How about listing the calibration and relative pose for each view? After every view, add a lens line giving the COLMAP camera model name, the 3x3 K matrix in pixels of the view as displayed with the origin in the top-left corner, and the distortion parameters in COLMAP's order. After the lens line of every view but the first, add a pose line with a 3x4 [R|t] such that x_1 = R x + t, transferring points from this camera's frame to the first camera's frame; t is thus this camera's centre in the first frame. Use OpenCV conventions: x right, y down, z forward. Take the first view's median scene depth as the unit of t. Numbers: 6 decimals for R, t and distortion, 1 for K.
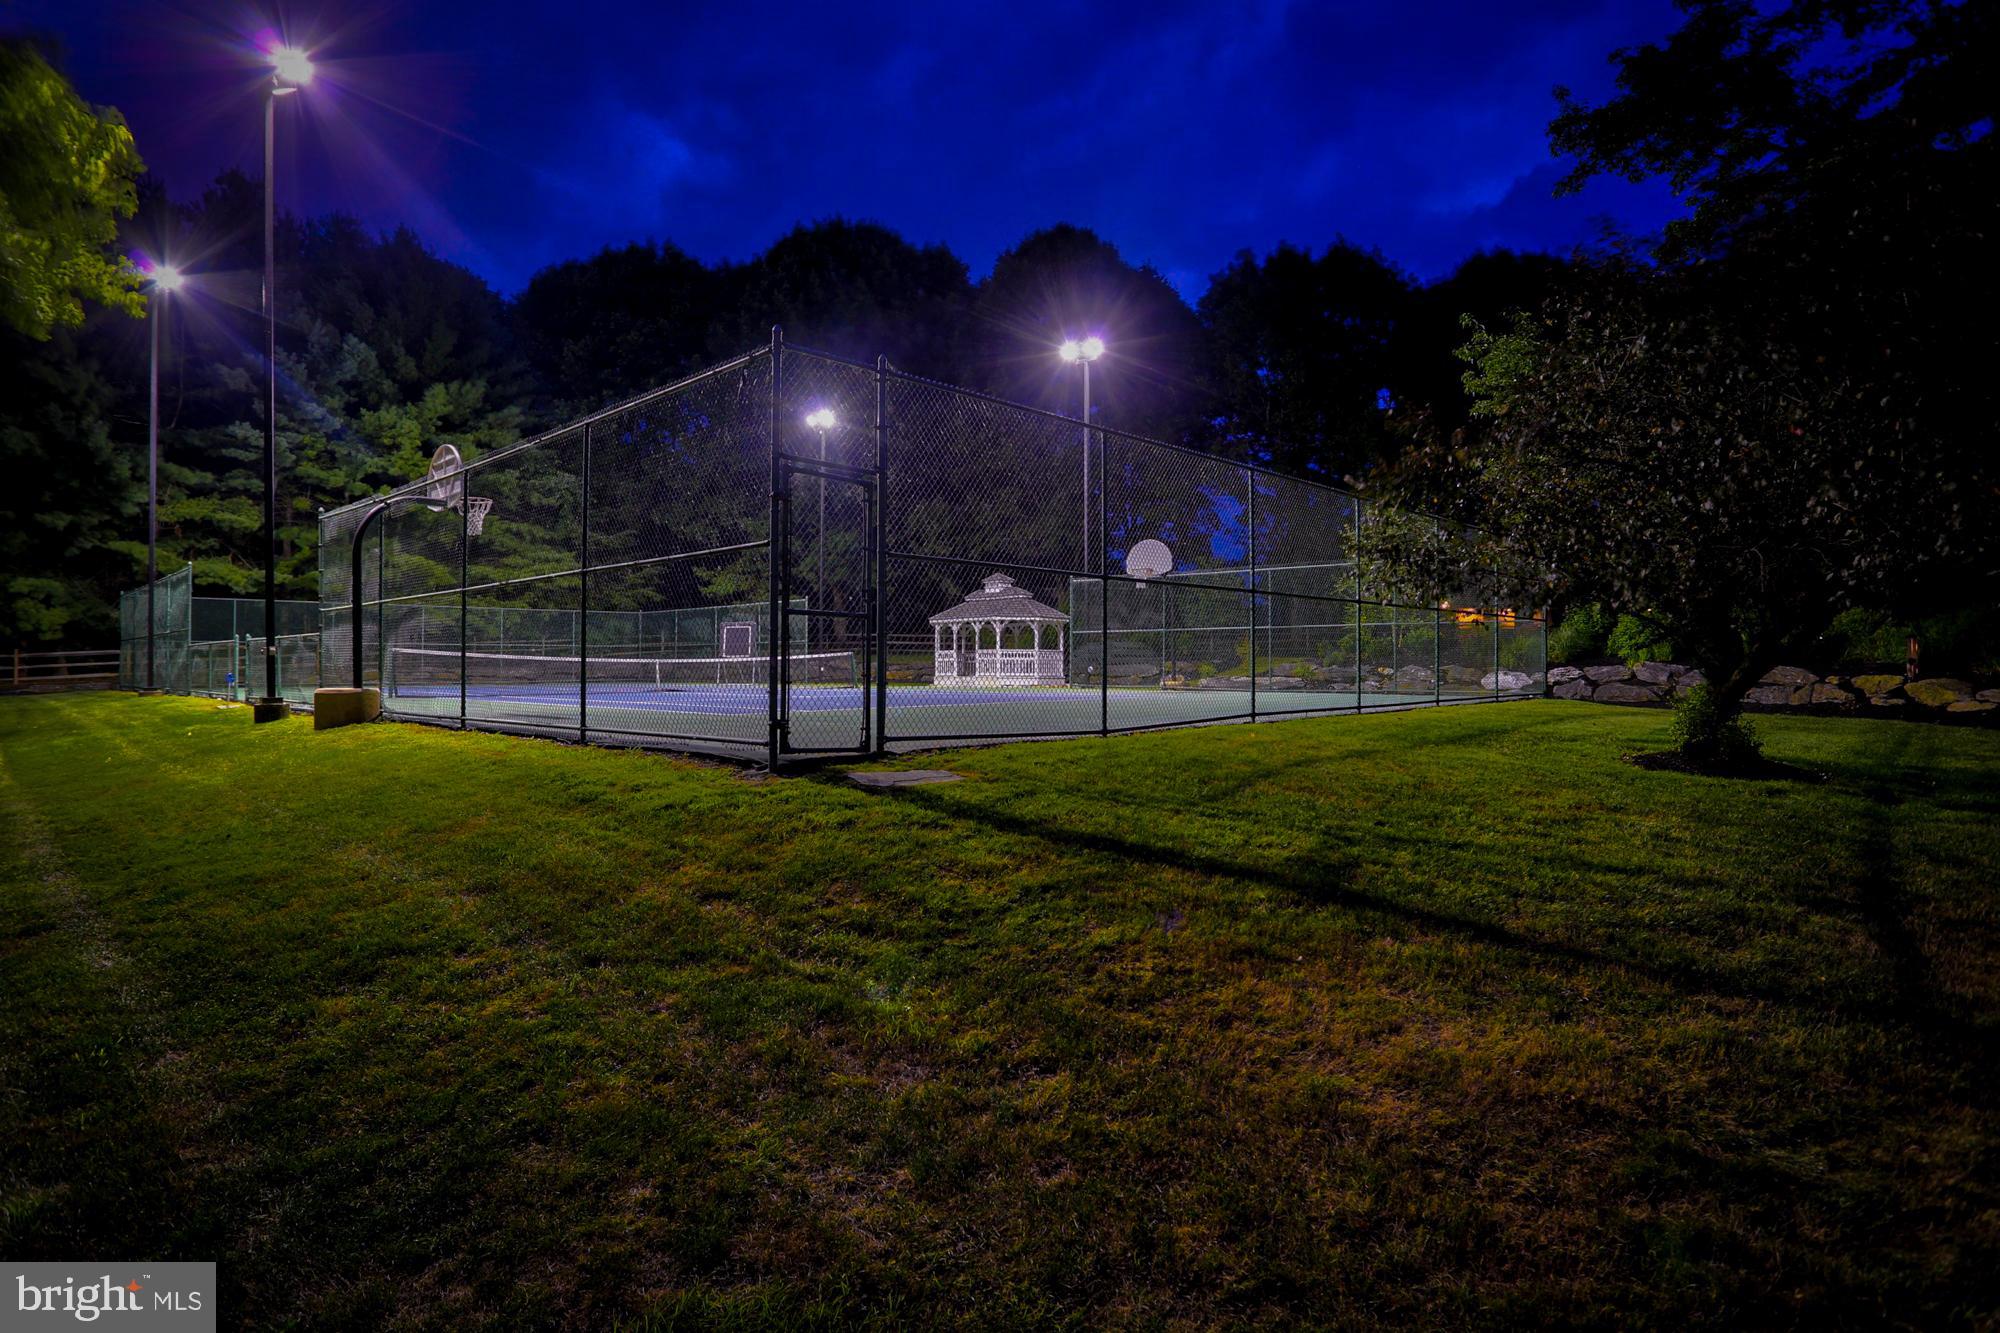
lens RADIAL K [[1051.5, 0, 988.4], [0, 1051.5, 648.9], [0, 0, 1]] dist [-0.075661, 0.034367]
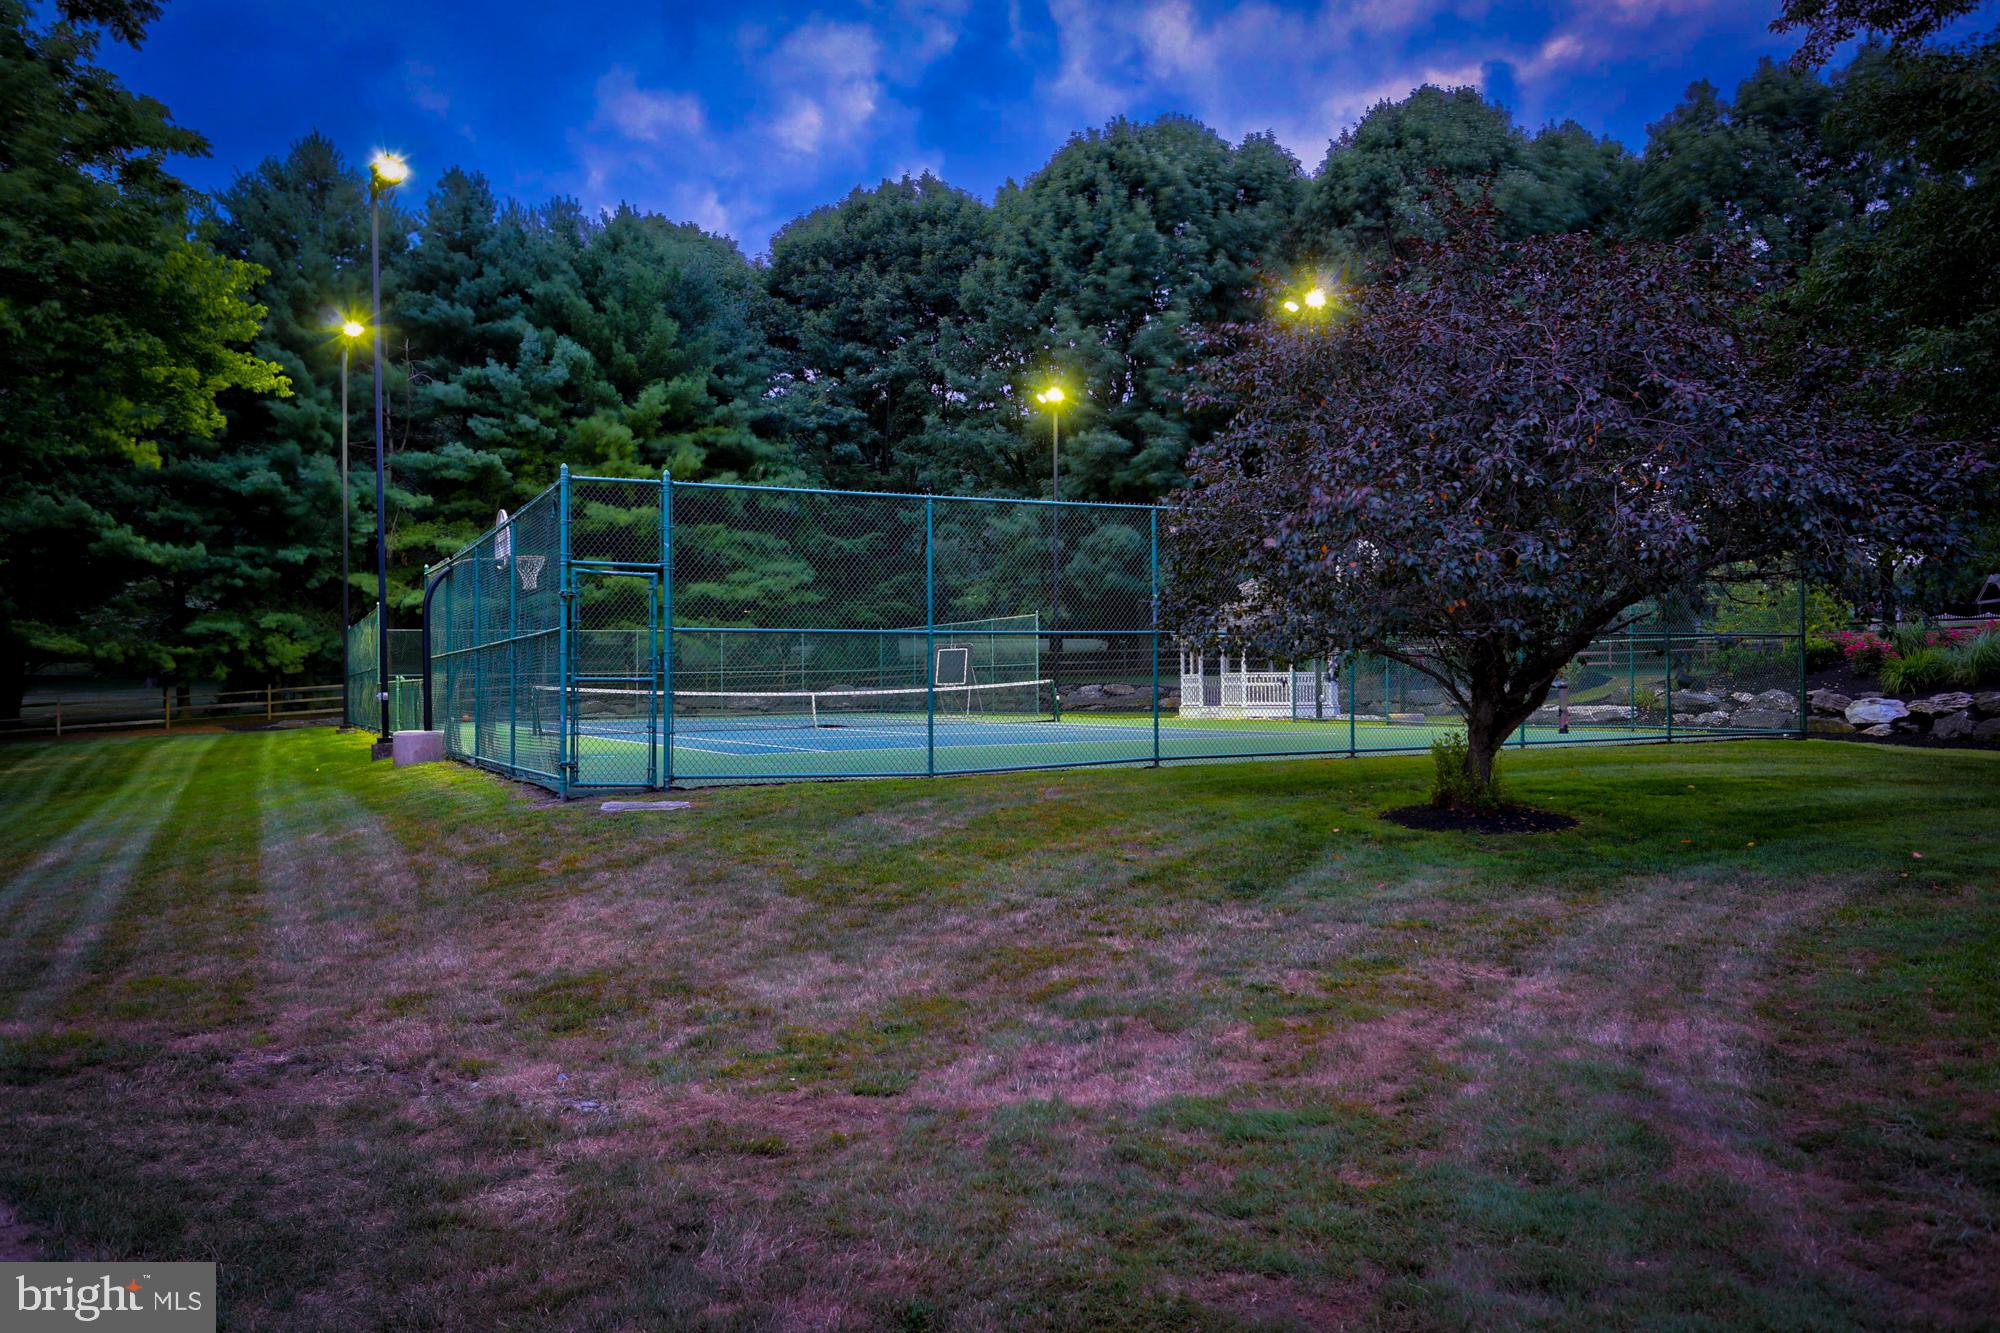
lens RADIAL K [[1472.9, 0, 1000.0], [0, 1472.9, 666.5], [0, 0, 1]] dist [-0.012211, 0.001987]
pose [[0.943699, -0.014391, -0.330491, 0.198235], [0.016718, 0.999851, 0.004200, -0.011614], [0.330382, -0.009488, 0.943800, -0.130862]]
